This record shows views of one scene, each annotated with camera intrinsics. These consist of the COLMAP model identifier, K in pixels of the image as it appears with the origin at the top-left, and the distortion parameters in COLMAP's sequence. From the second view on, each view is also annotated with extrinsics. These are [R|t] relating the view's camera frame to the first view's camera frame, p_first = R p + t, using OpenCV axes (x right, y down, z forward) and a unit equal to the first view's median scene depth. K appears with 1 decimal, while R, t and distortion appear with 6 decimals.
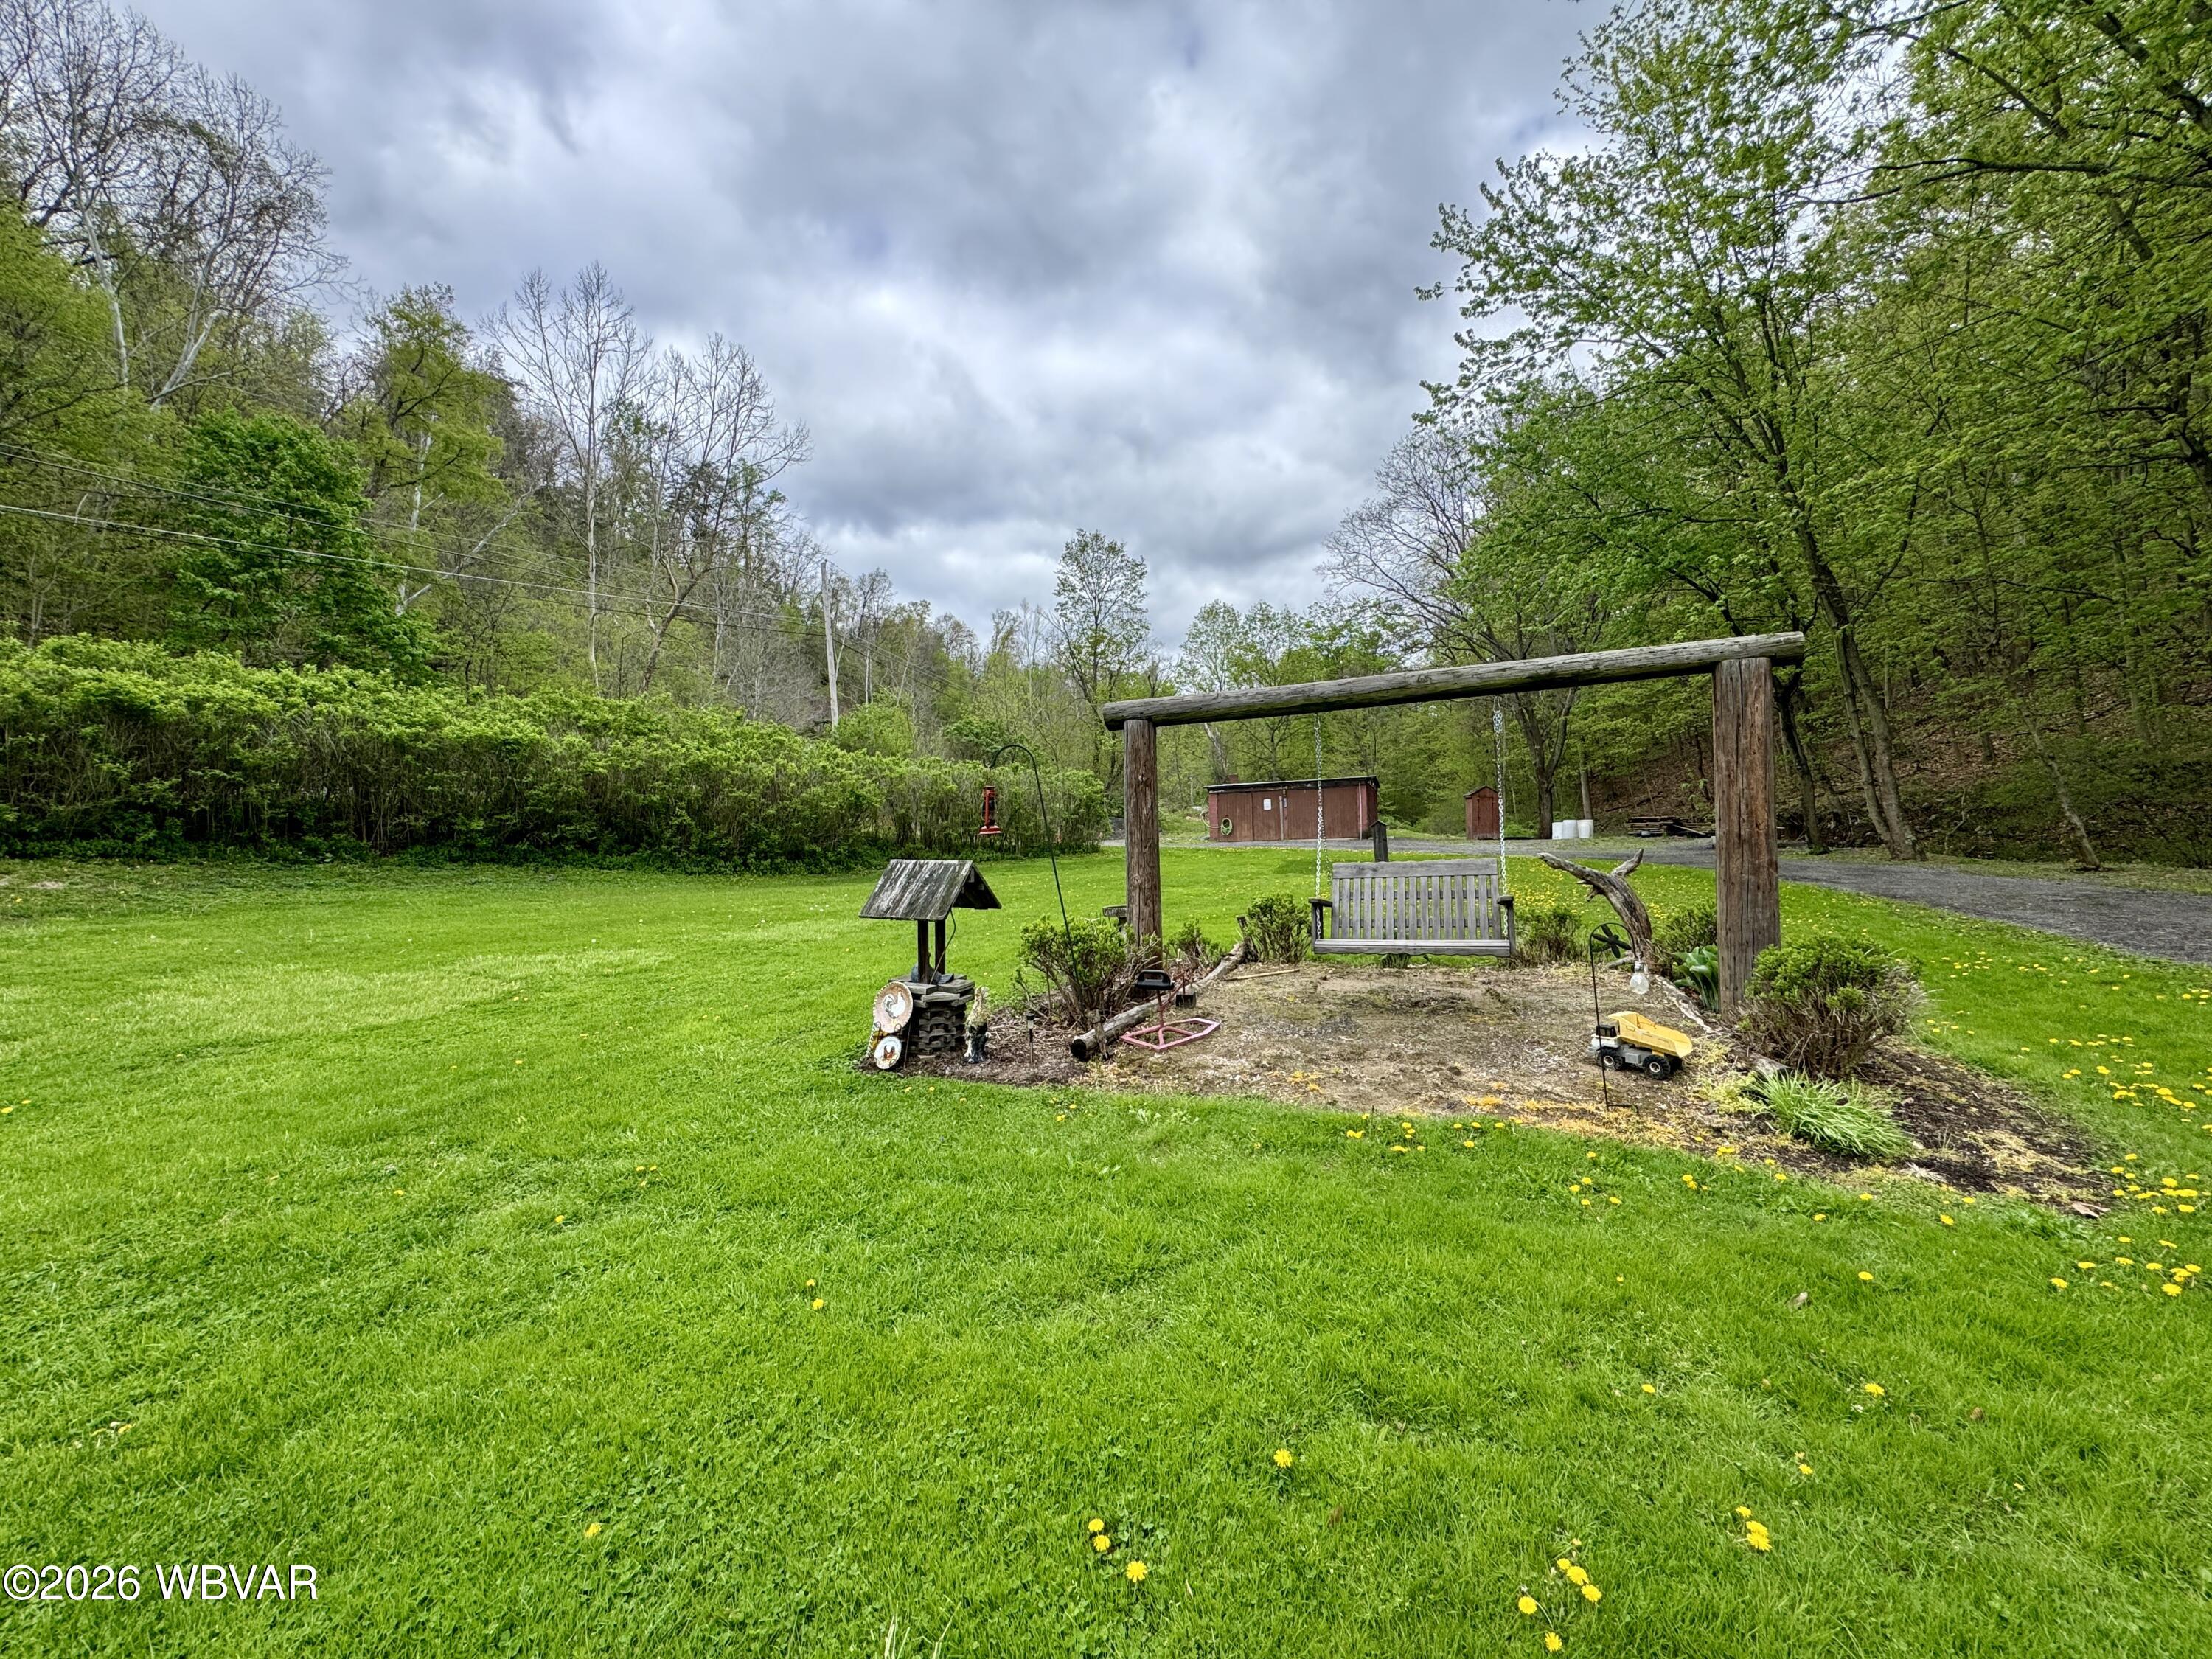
lens RADIAL K [[887.3, 0, 1110.8], [0, 887.3, 826.9], [0, 0, 1]] dist [-0.002244, 0.000405]
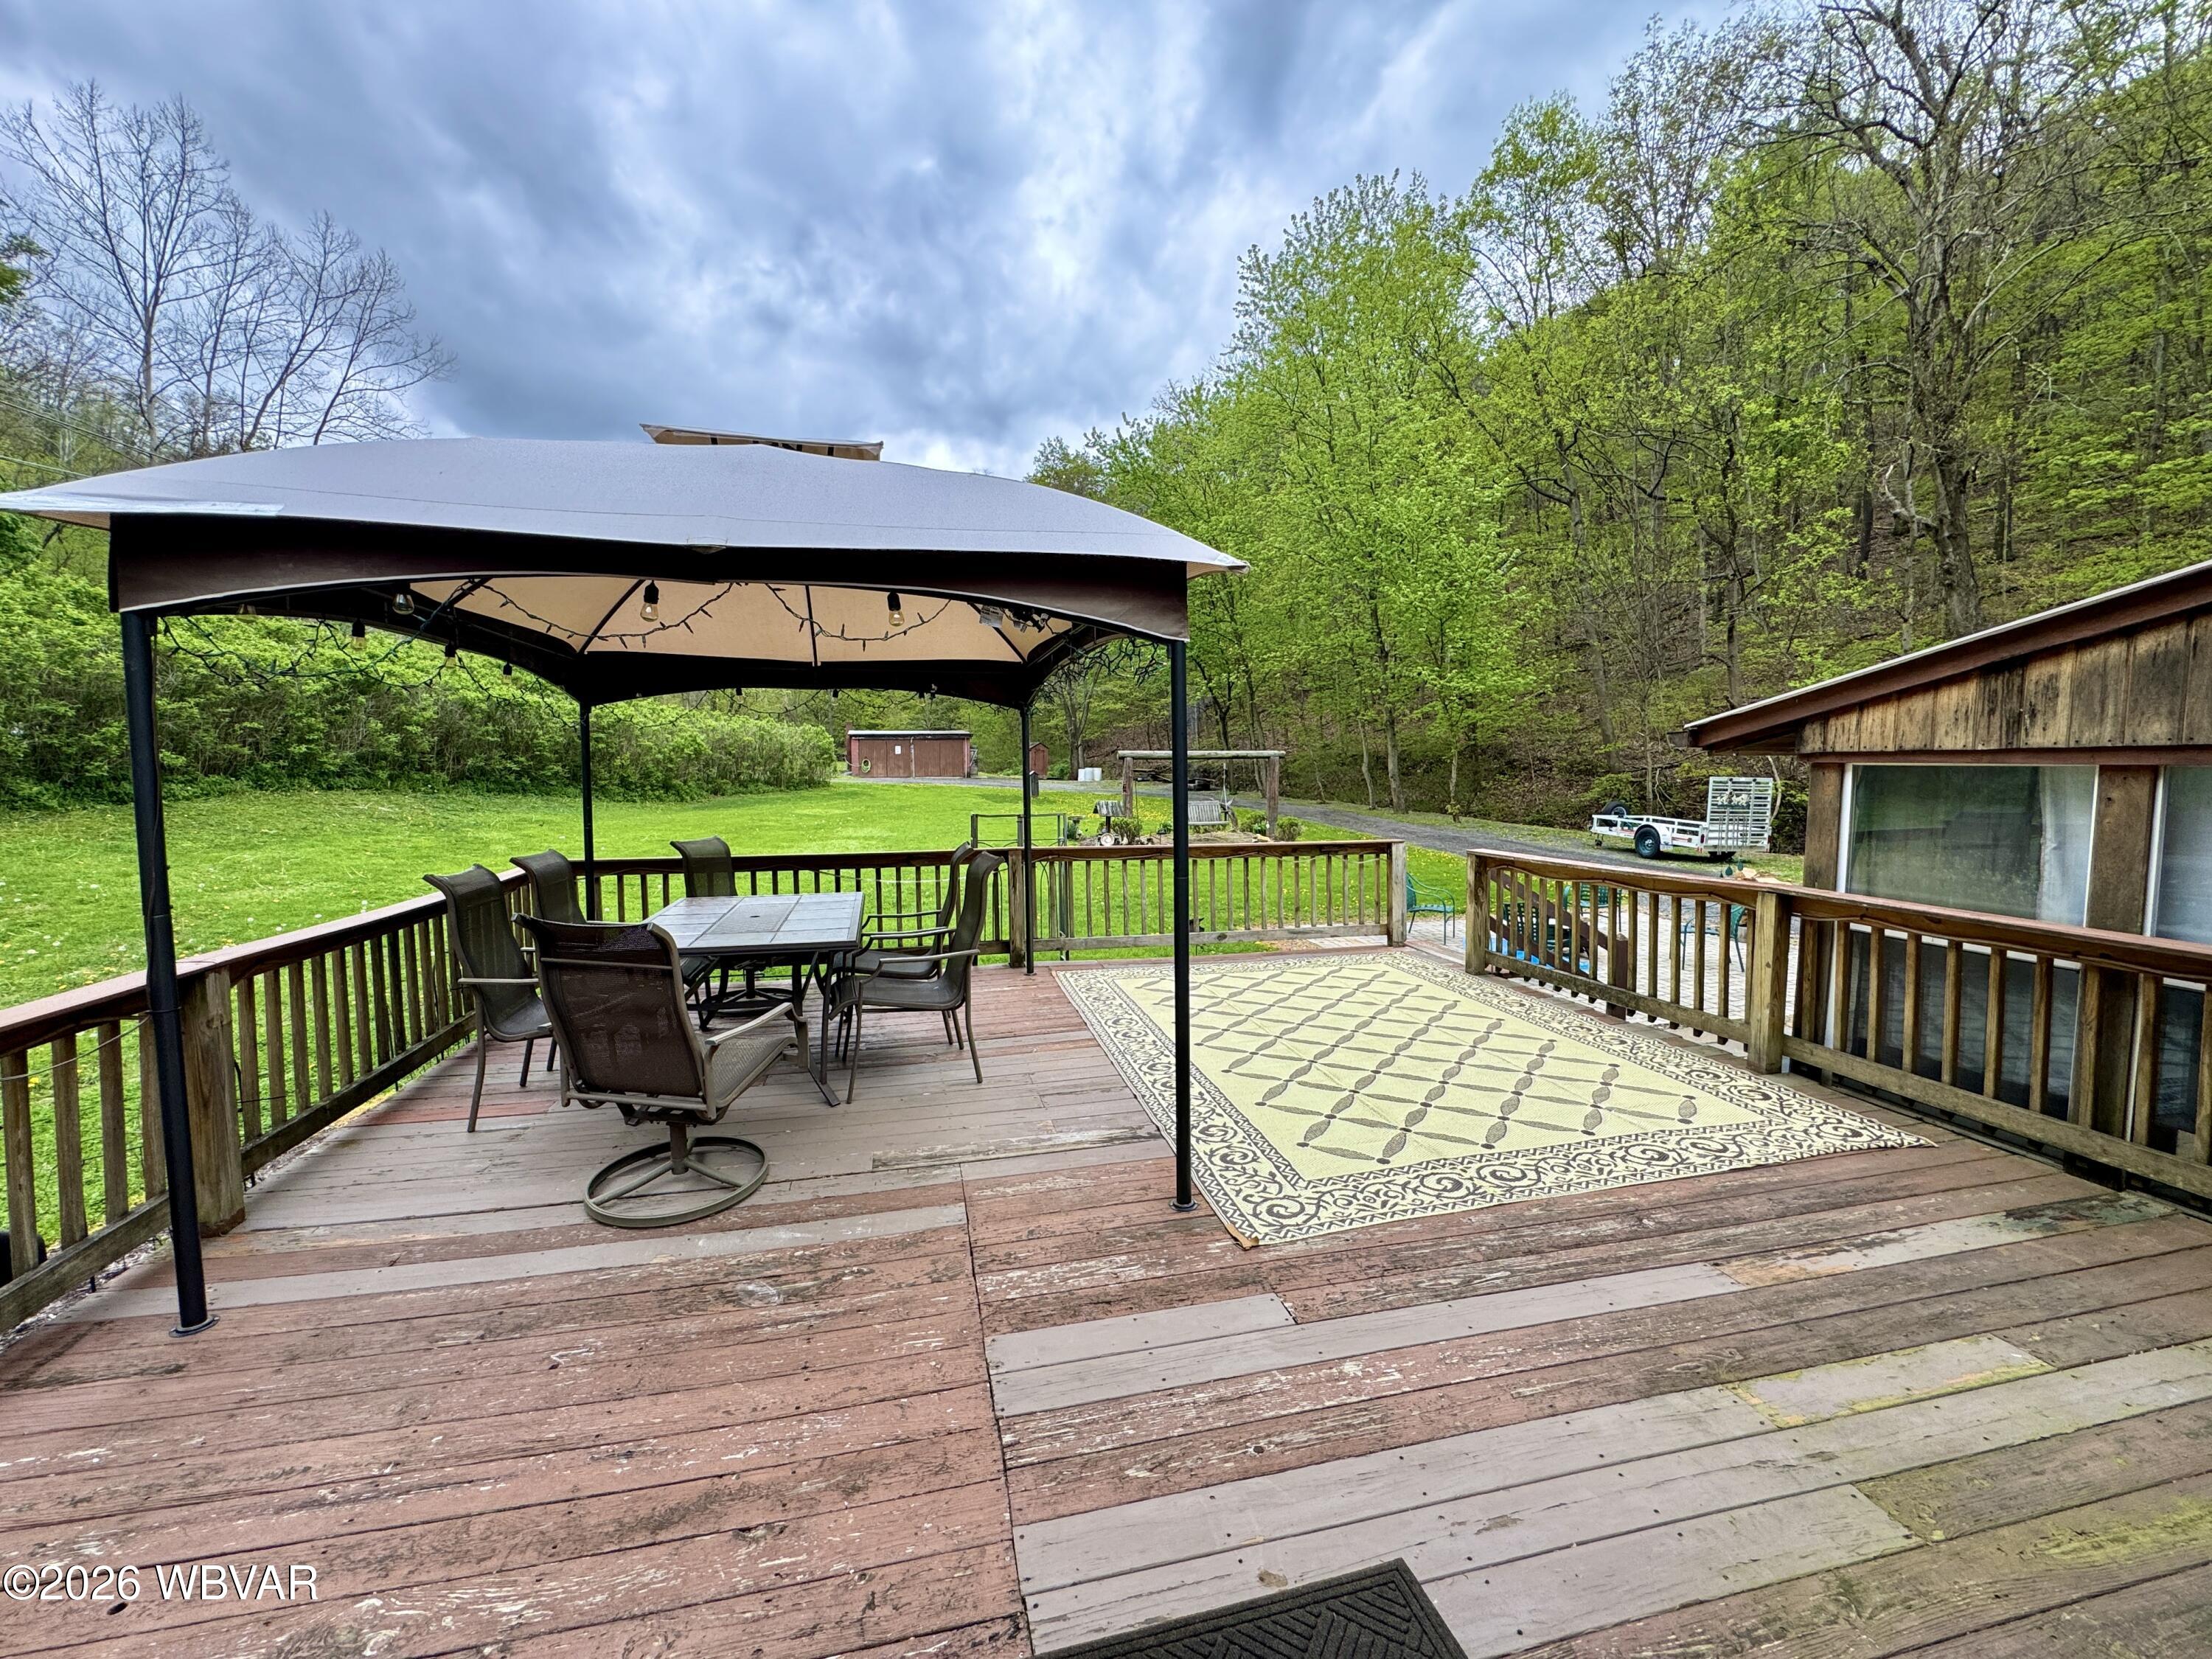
lens RADIAL K [[887.3, 0, 1109.6], [0, 887.3, 820.7], [0, 0, 1]] dist [-0.002244, 0.000405]
pose [[0.835098, -0.003434, 0.550090, -0.525944], [-0.036777, 0.997395, 0.062058, -0.026060], [-0.548870, -0.072055, 0.832796, -0.487607]]
